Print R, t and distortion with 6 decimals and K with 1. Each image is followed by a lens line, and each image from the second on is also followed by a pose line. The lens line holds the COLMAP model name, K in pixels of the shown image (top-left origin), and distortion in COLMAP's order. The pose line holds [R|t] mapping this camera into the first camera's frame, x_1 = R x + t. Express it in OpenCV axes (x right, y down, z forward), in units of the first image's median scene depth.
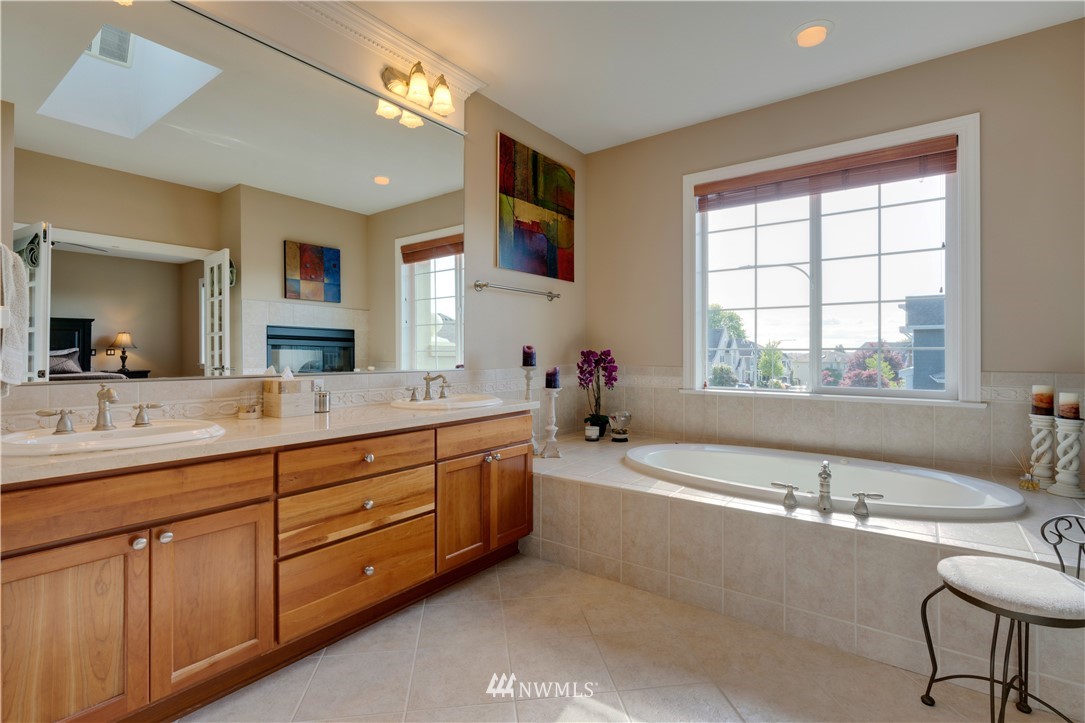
lens RADIAL K [[519.5, 0, 545.4], [0, 519.5, 351.5], [0, 0, 1]] dist [0.001086, 0.000268]
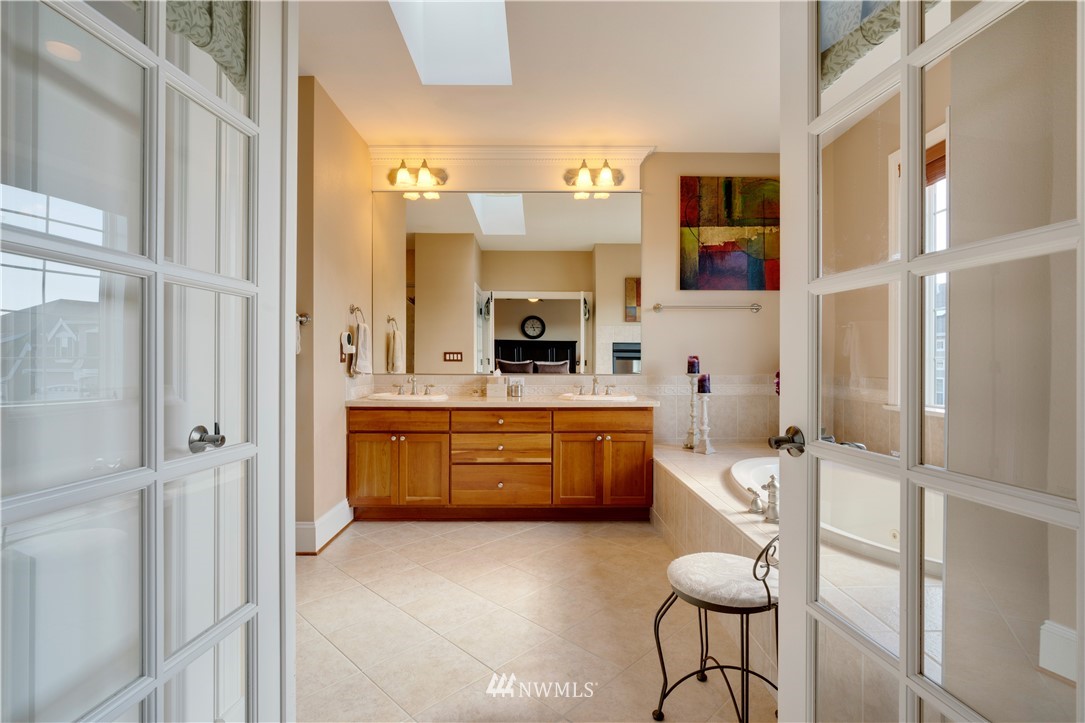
lens RADIAL K [[519.5, 0, 540.2], [0, 519.5, 364.2], [0, 0, 1]] dist [0.001086, 0.000268]
pose [[0.598679, 0.002044, -0.800986, 0.921103], [0.000931, 0.999994, 0.003247, 0.004311], [0.800989, -0.002690, 0.598674, 0.042800]]
